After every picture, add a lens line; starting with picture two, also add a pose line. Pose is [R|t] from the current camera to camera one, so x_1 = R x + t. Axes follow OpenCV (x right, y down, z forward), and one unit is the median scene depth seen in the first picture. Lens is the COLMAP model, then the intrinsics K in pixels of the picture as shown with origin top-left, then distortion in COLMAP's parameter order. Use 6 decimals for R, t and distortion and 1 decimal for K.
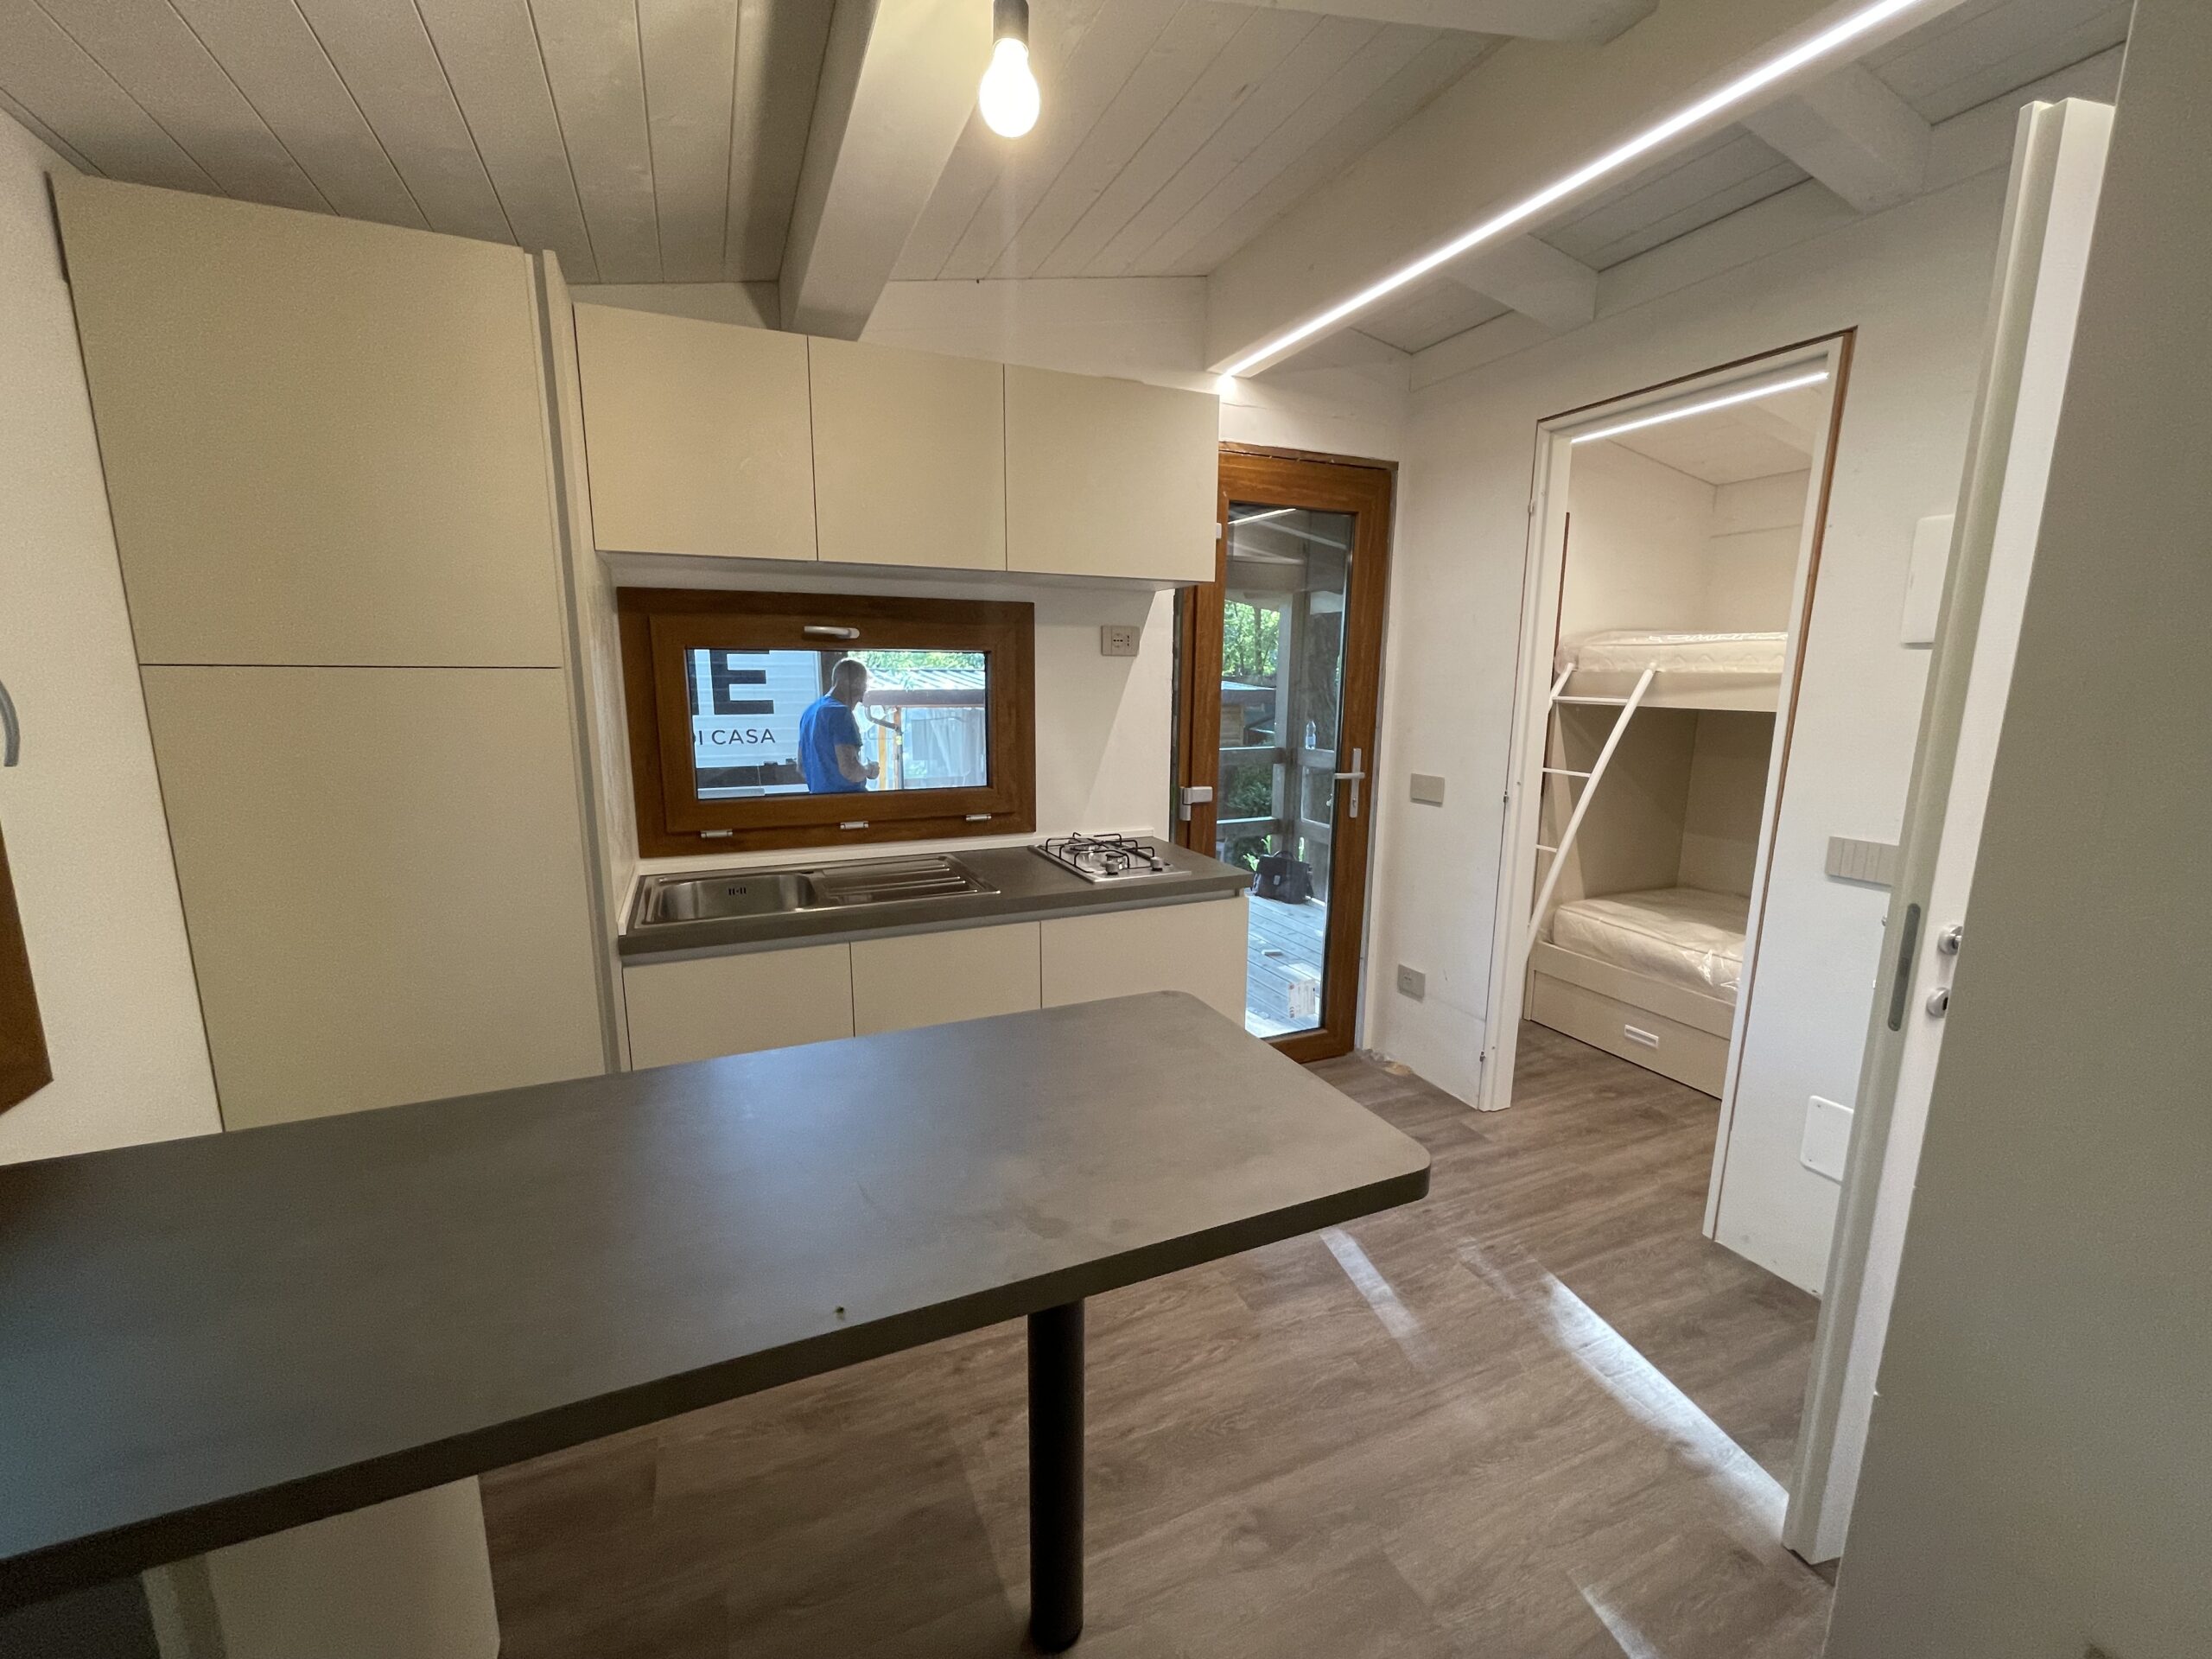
lens RADIAL K [[900.0, 0, 1106.0], [0, 900.0, 829.5], [0, 0, 1]] dist [-0.001302, -0.000115]
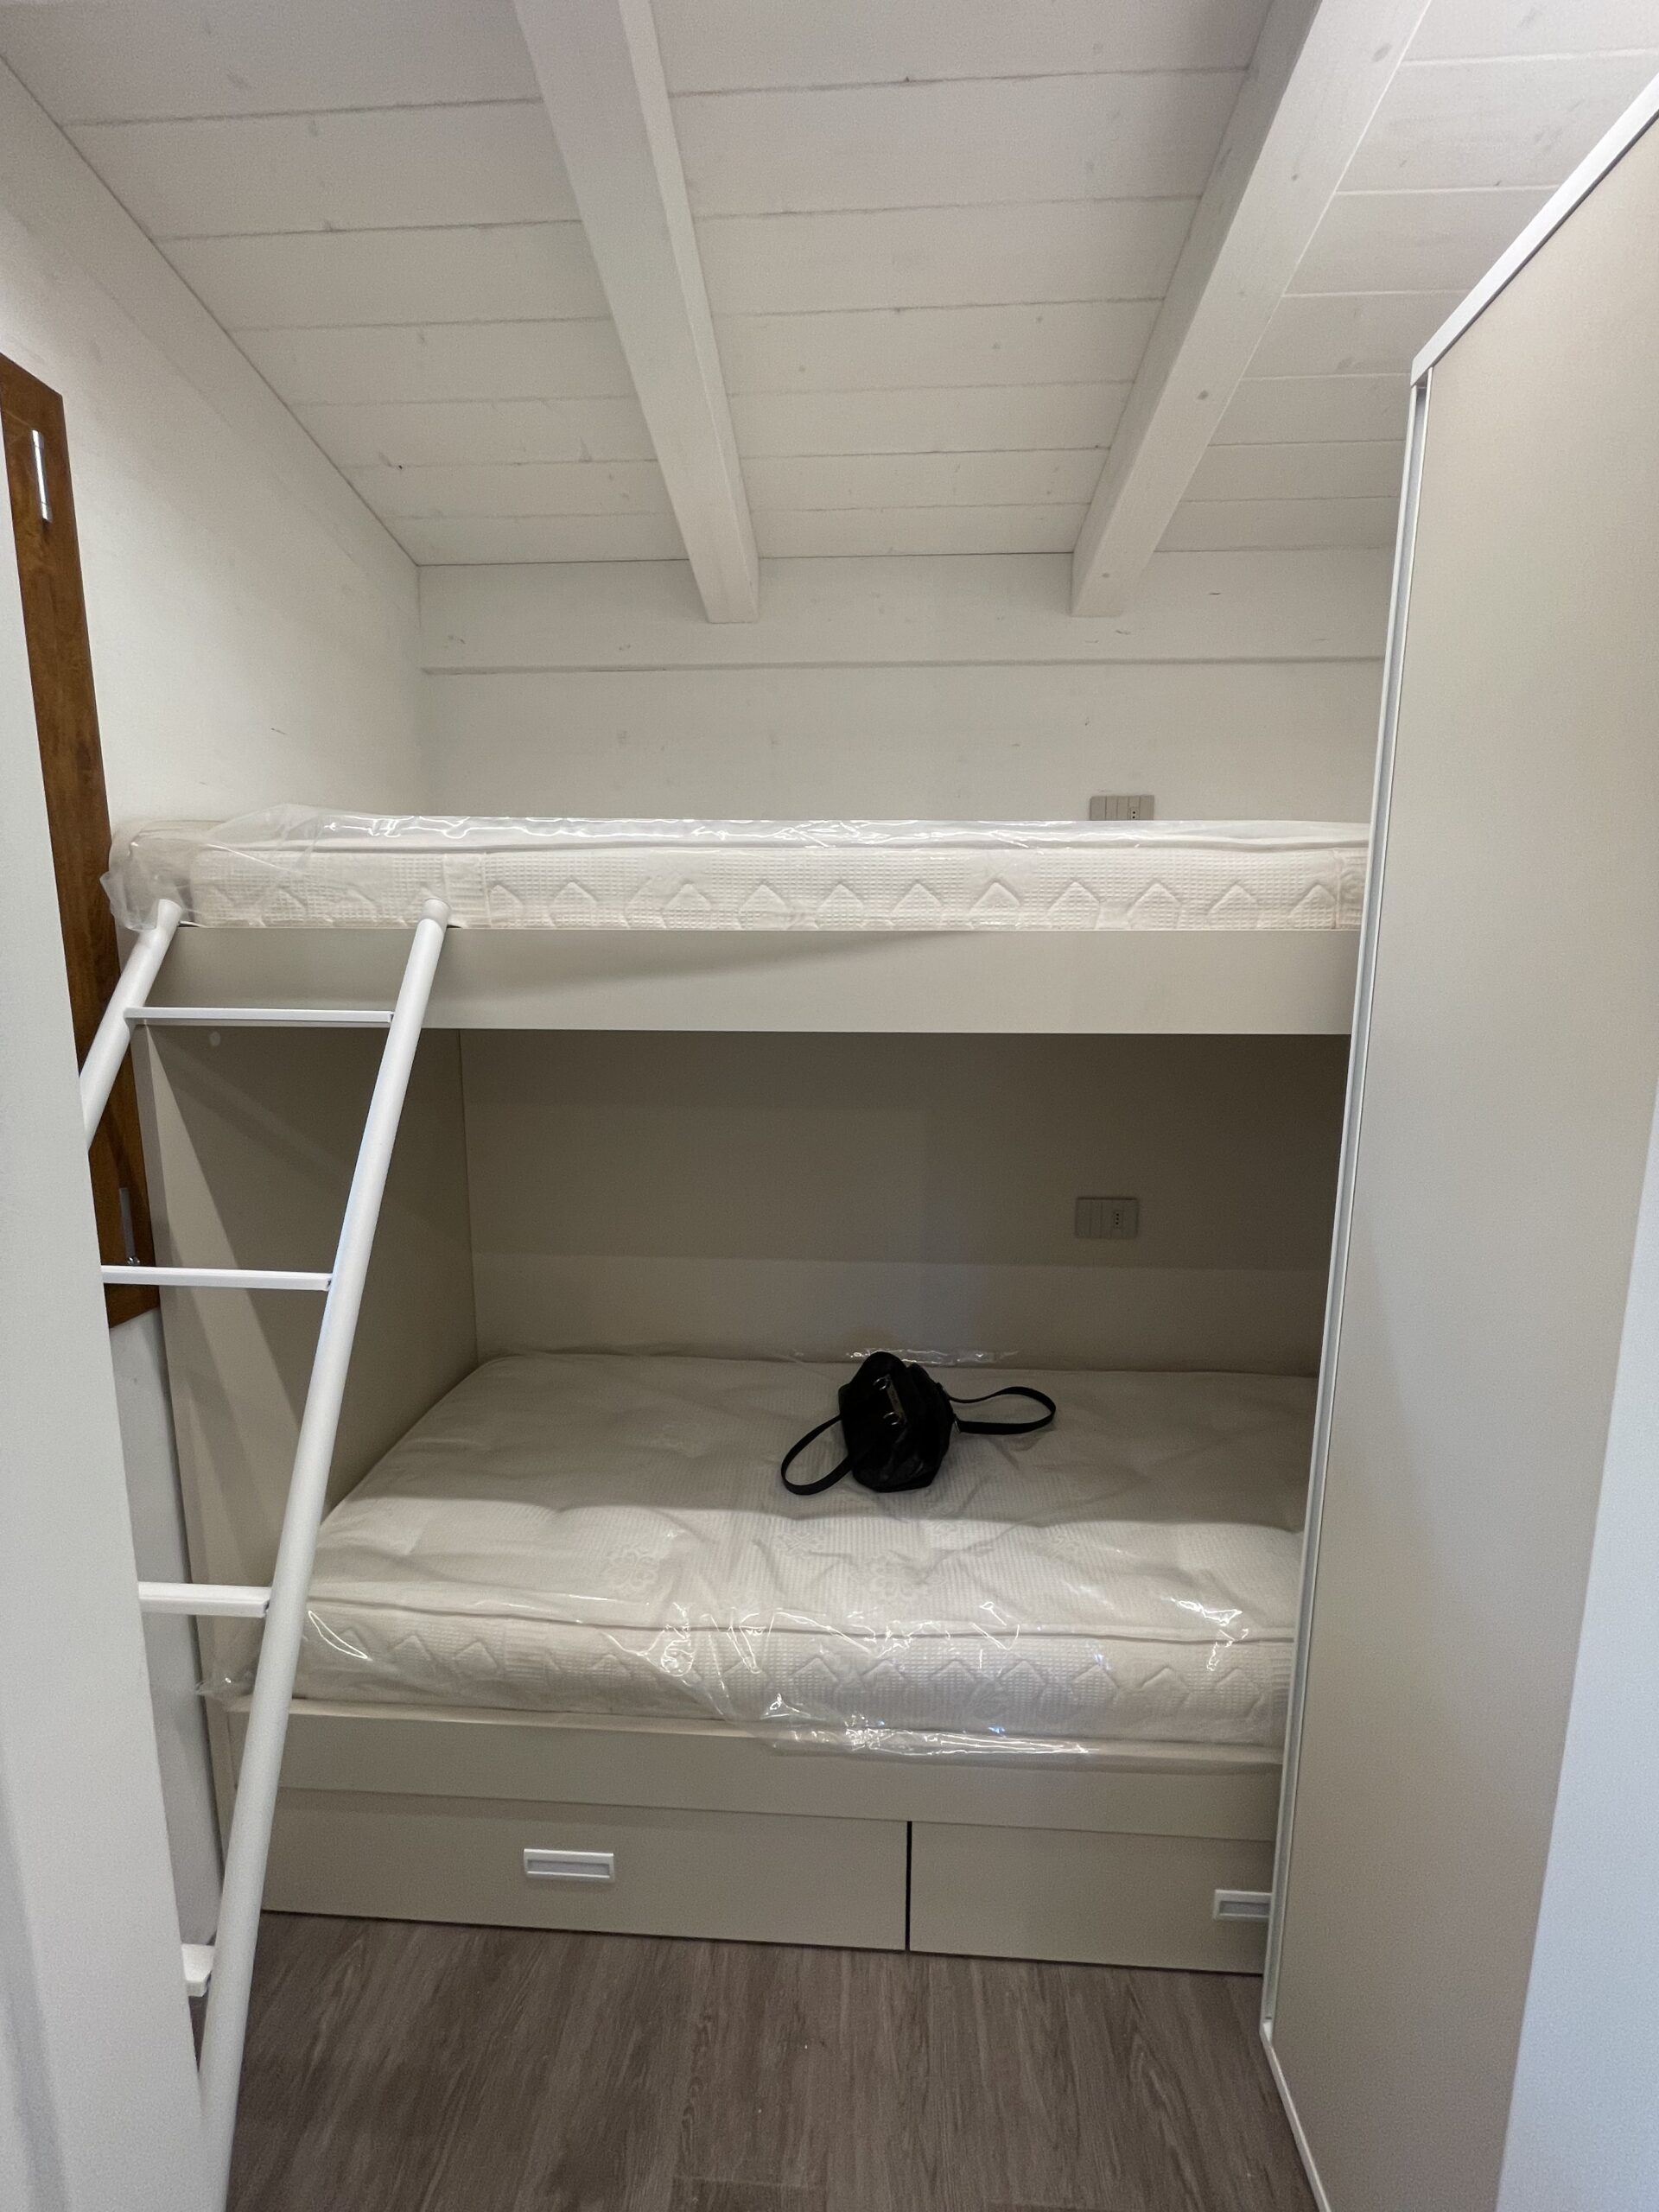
lens RADIAL K [[900.0, 0, 826.2], [0, 900.0, 1095.7], [0, 0, 1]] dist [-0.001302, -0.000115]
pose [[0.449156, -0.135600, 0.883103, 0.363479], [0.154243, 0.985344, 0.072849, -0.114114], [-0.880038, 0.103492, 0.463489, 0.719269]]
